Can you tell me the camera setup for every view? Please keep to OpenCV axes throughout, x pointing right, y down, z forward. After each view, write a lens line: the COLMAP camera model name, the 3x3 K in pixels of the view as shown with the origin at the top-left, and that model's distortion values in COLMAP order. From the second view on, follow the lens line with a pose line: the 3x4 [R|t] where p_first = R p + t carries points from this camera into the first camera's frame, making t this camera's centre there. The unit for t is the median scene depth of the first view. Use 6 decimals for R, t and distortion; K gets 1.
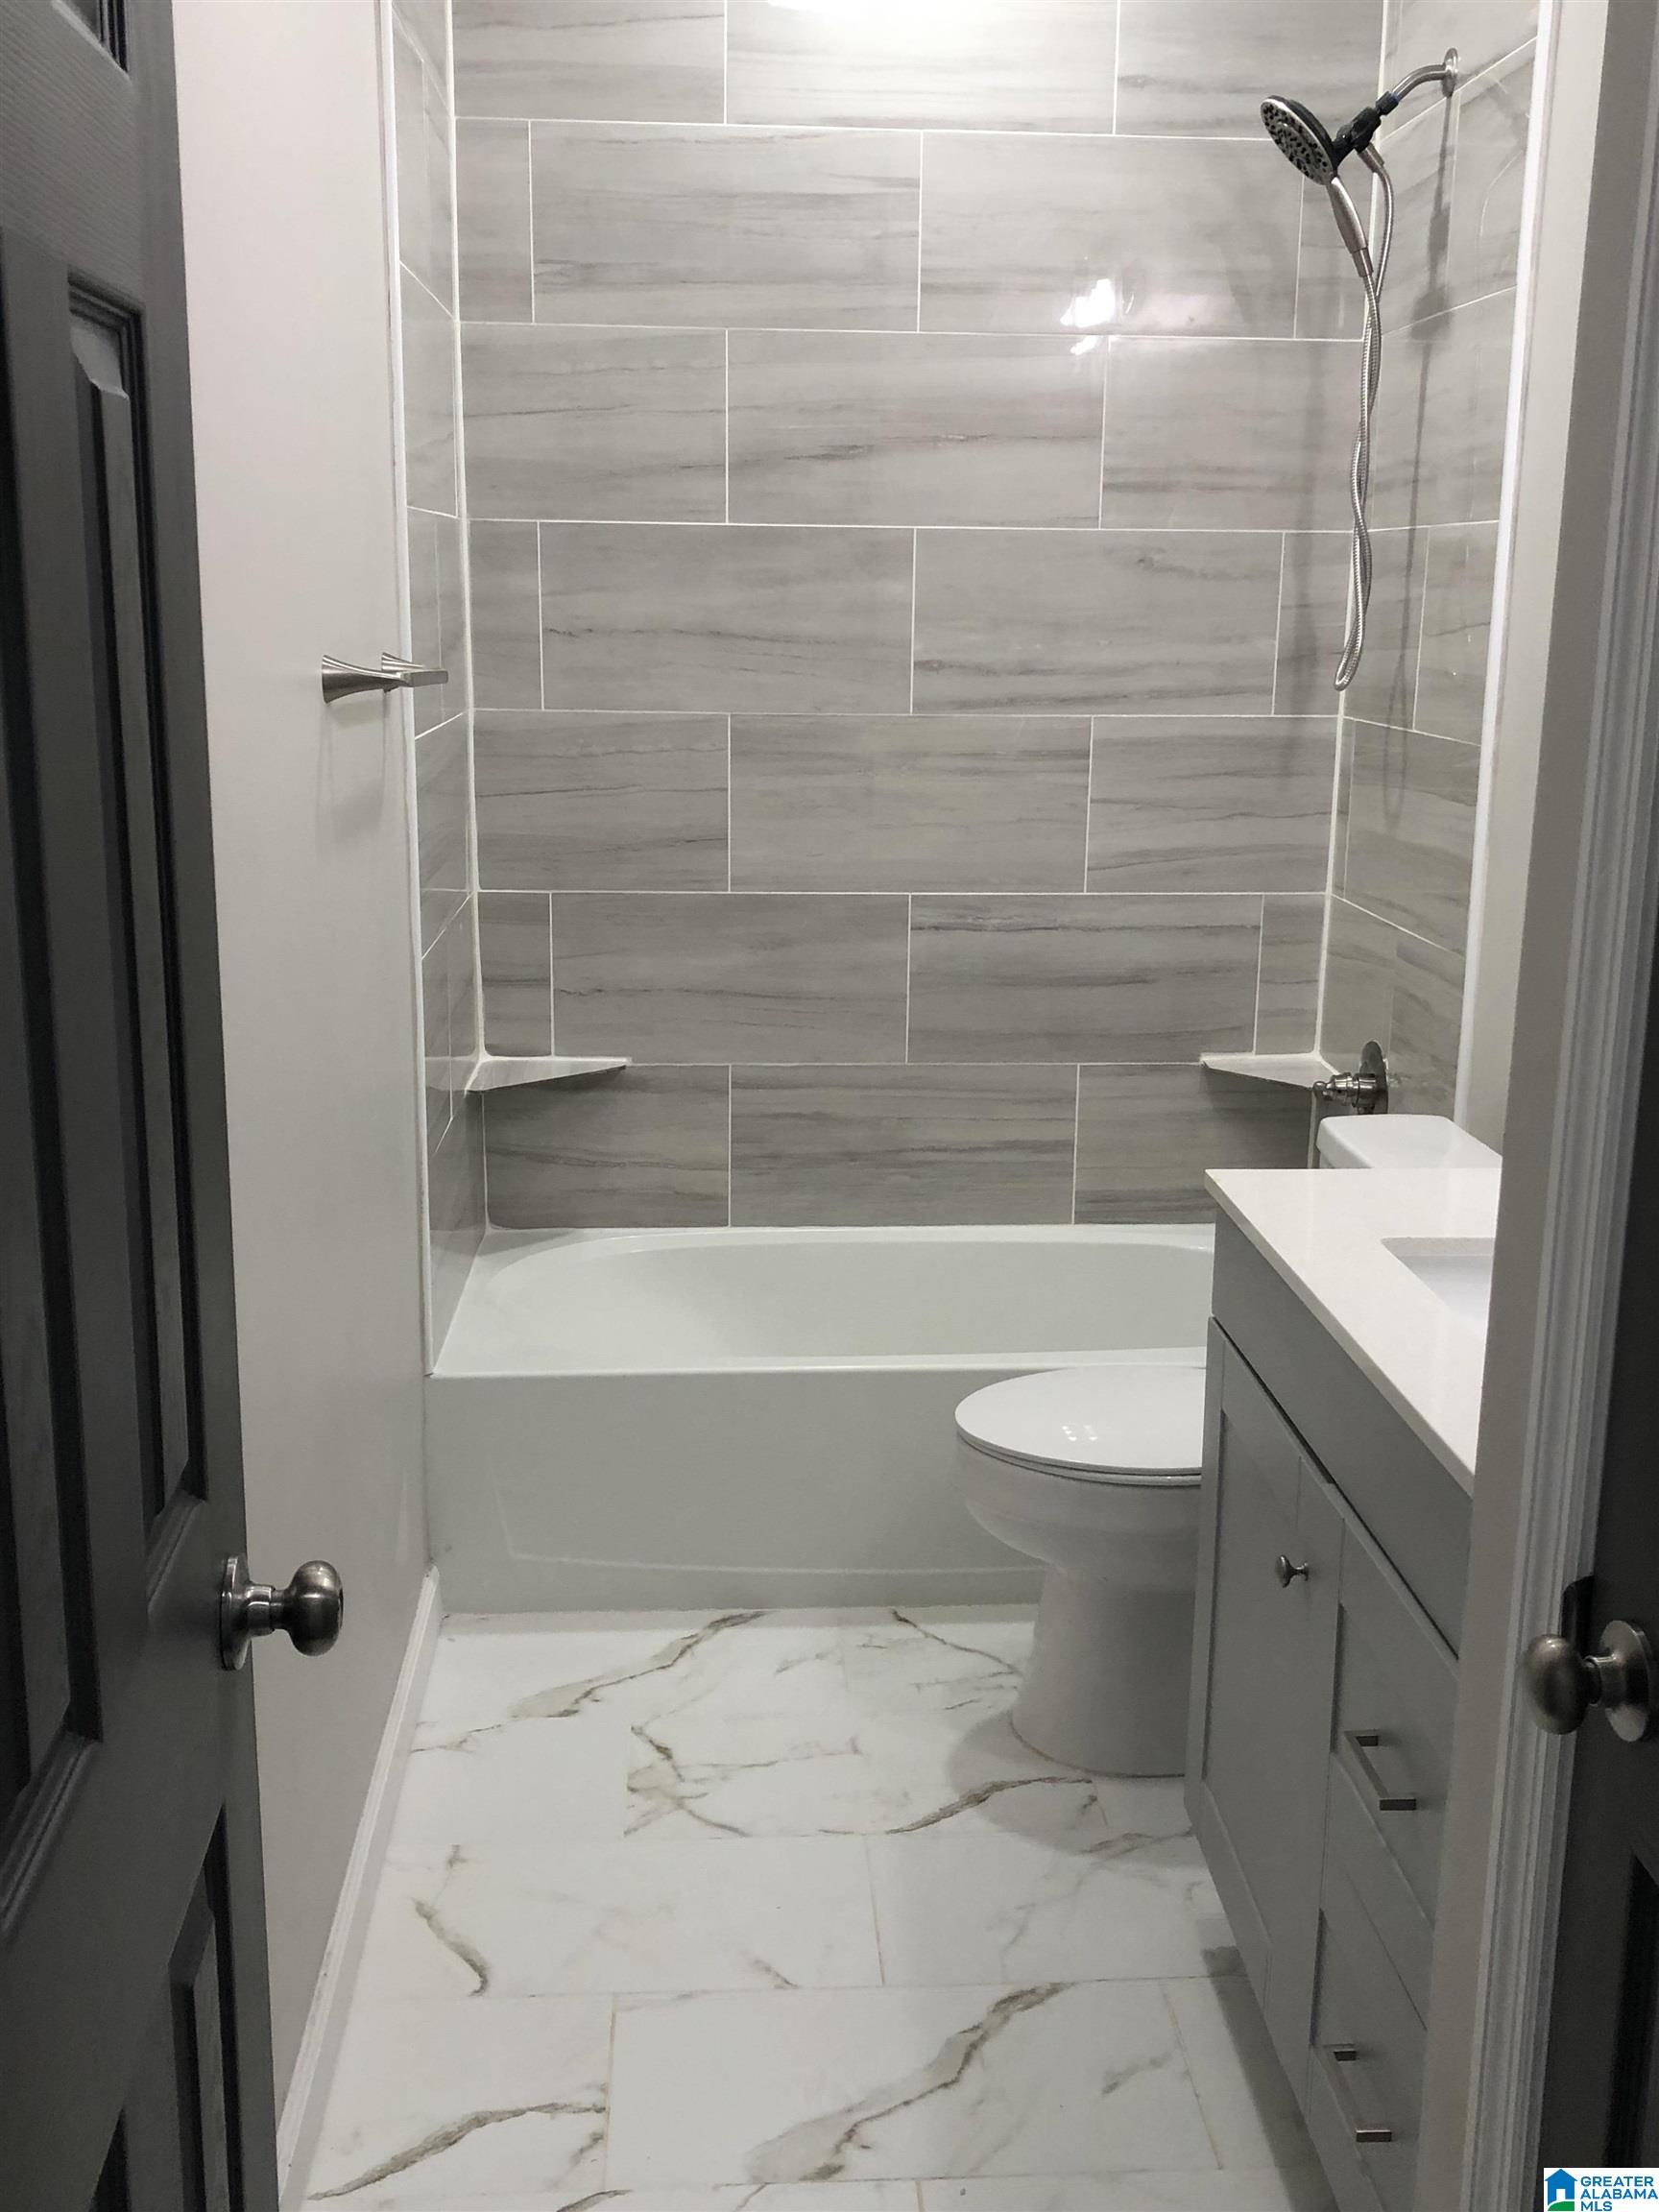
lens RADIAL K [[2279.2, 0, 828.6], [0, 2279.2, 1106.2], [0, 0, 1]] dist [0.061526, 0.000000]
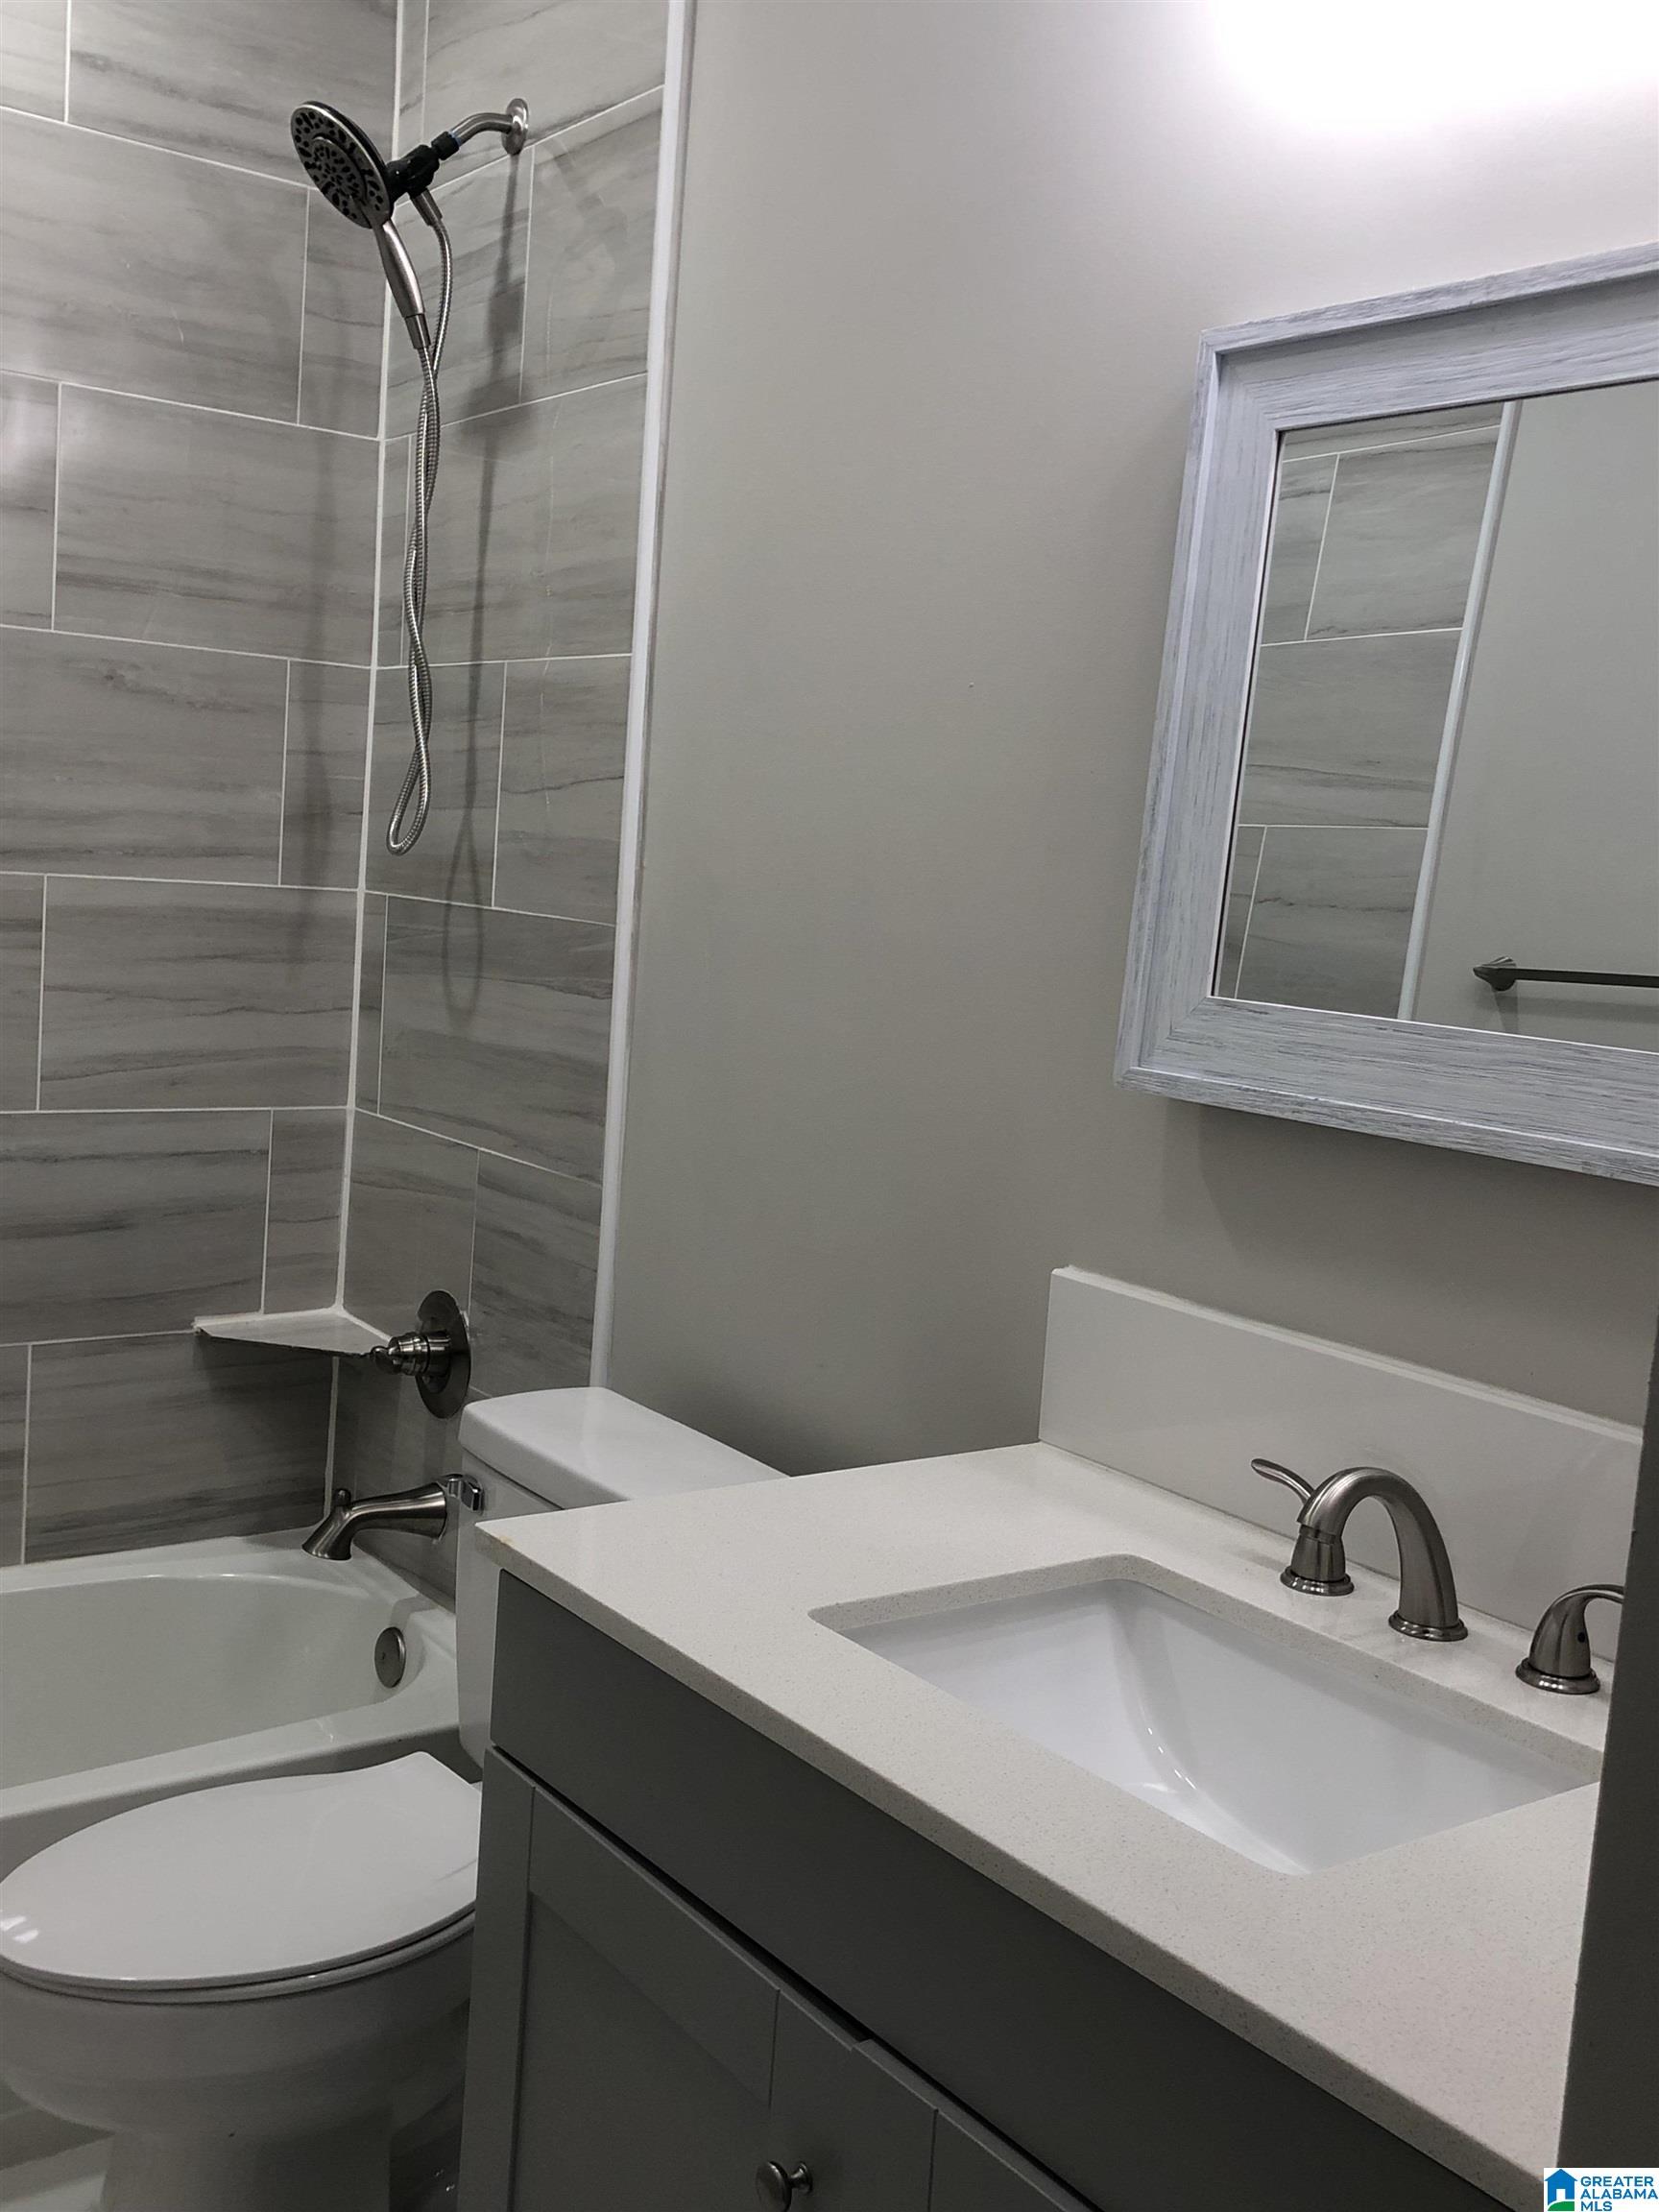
lens RADIAL K [[2279.2, 0, 806.7], [0, 2279.2, 1077.5], [0, 0, 1]] dist [0.061526, 0.000000]
pose [[0.848863, -0.006831, 0.528570, -0.073444], [0.062456, 0.994209, -0.087453, -0.024735], [-0.524911, 0.107248, 0.844373, 0.251853]]
